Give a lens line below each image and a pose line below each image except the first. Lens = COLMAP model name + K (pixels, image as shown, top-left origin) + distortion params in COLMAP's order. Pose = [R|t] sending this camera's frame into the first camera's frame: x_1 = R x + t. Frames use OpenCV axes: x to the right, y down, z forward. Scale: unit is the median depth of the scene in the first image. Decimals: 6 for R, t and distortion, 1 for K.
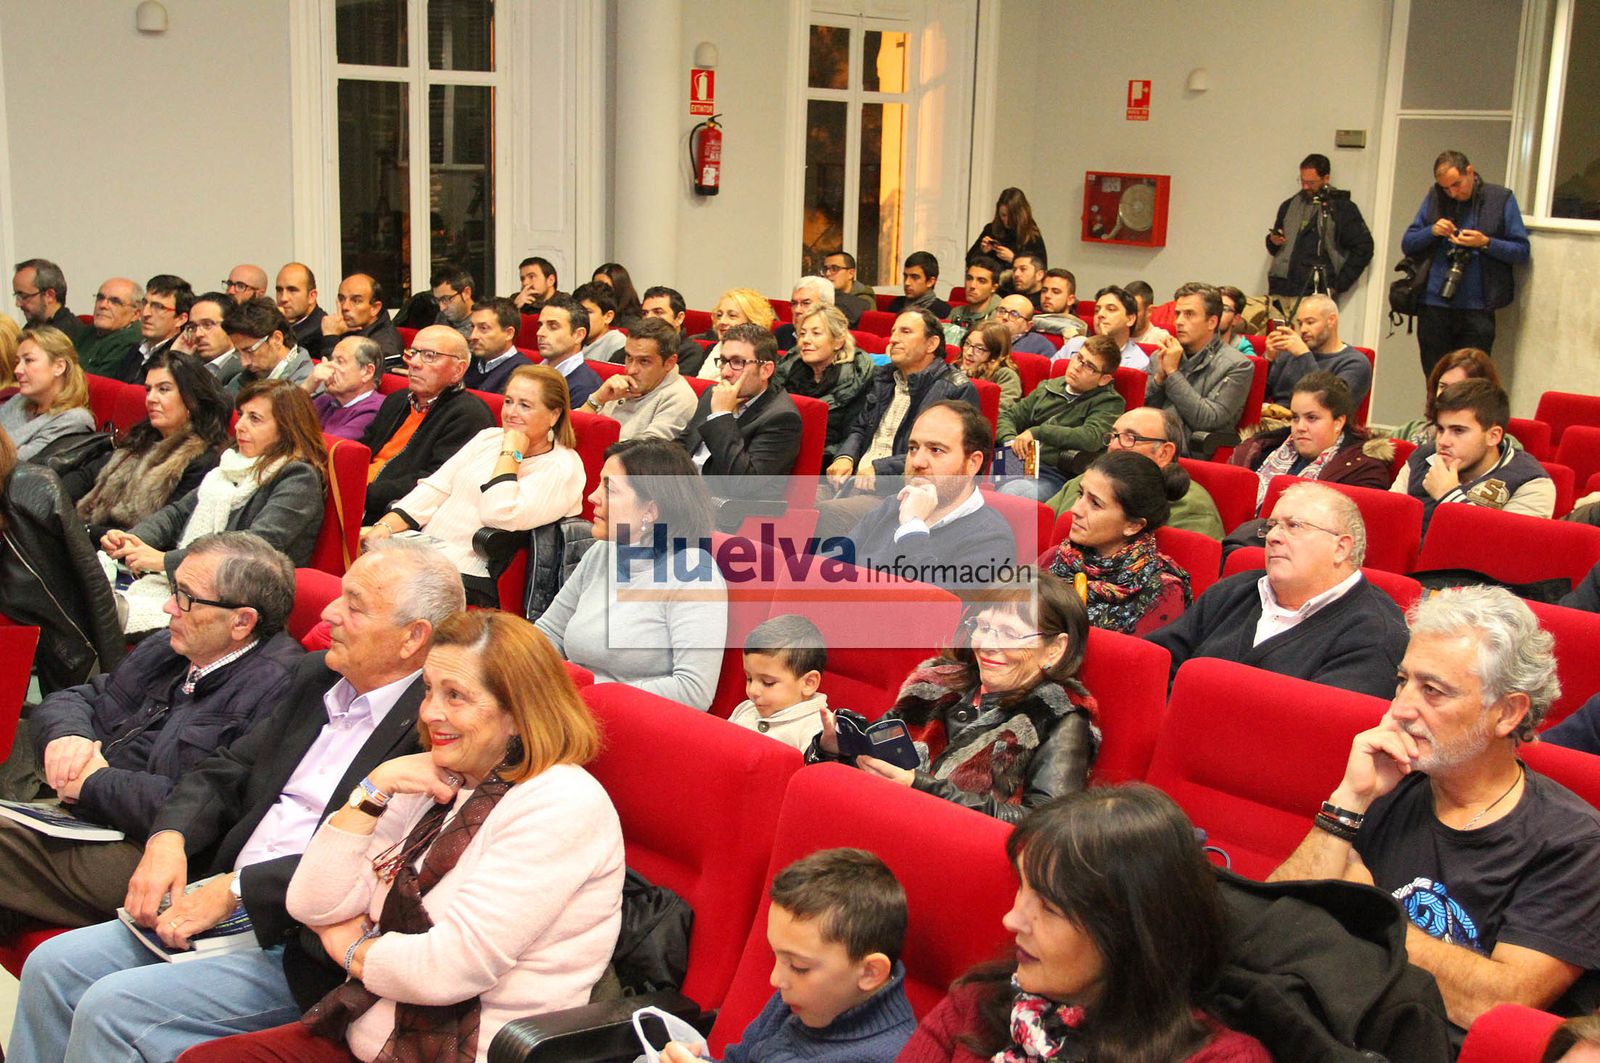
lens RADIAL K [[1909.0, 0, 800.3], [0, 1909.0, 505.4], [0, 0, 1]] dist [-0.004277, 0.009720]
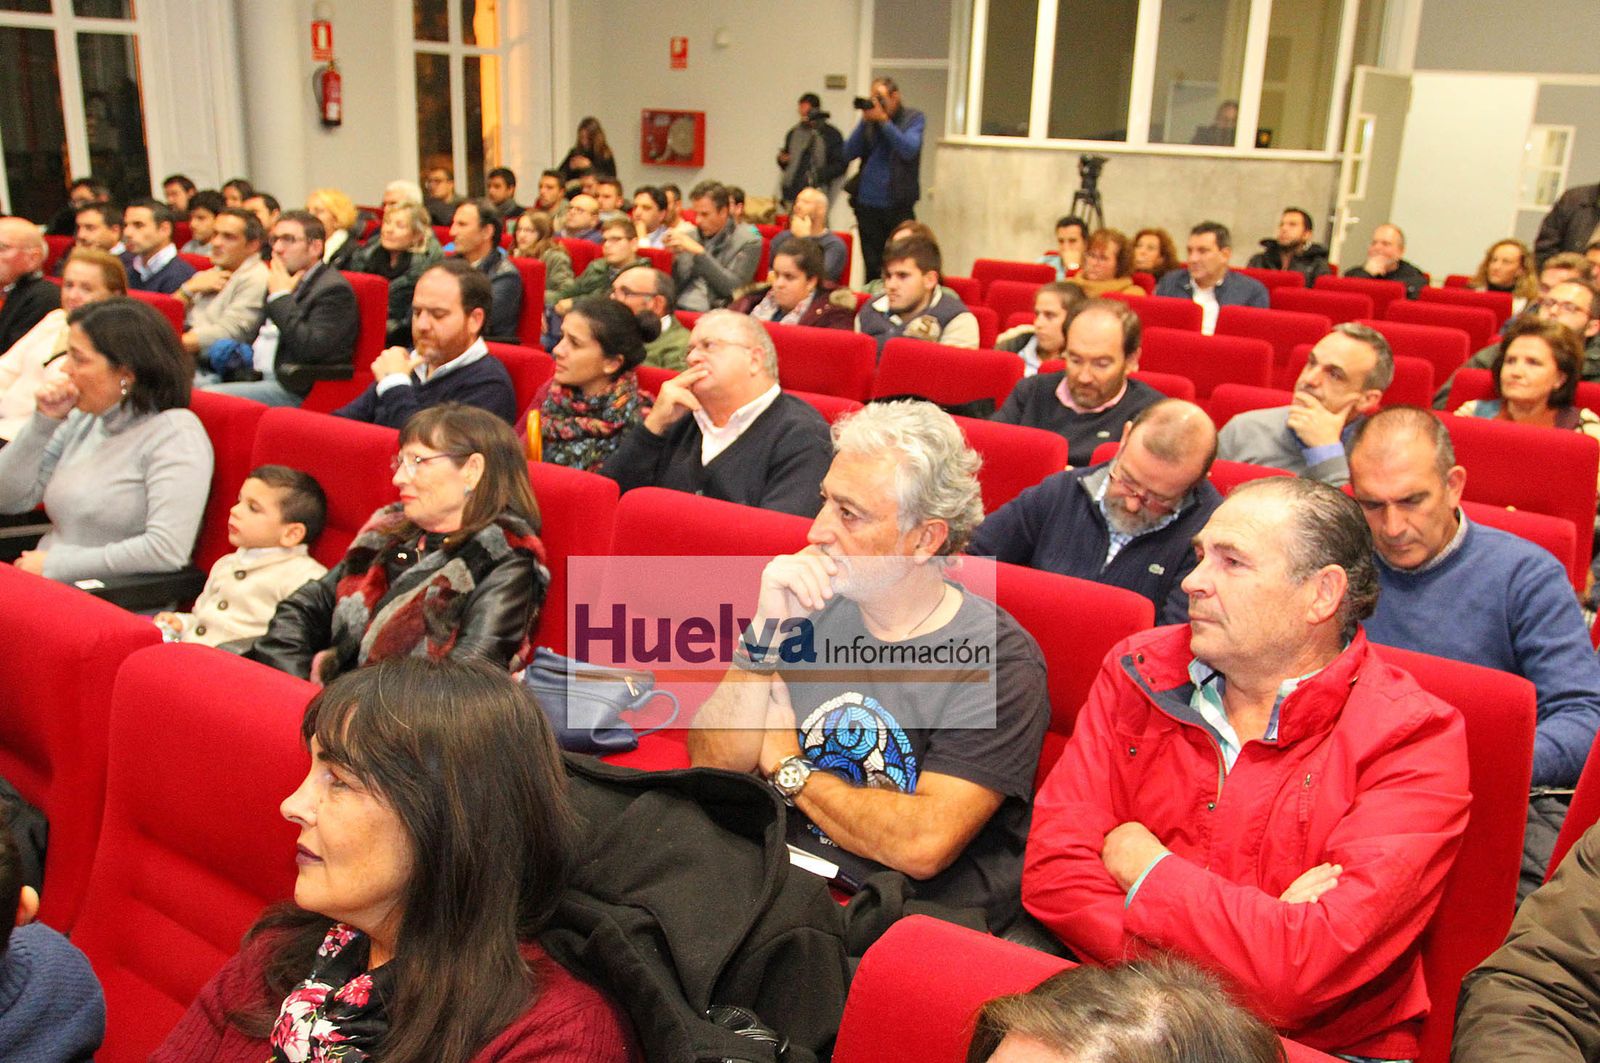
lens RADIAL K [[1317.6, 0, 800.0], [0, 1317.6, 531.5], [0, 0, 1]] dist [-0.064712, 0.009445]
pose [[0.972040, -0.068179, 0.224701, 0.070606], [0.041157, 0.991575, 0.122822, 0.011442], [-0.231182, -0.110140, 0.966656, 0.164388]]
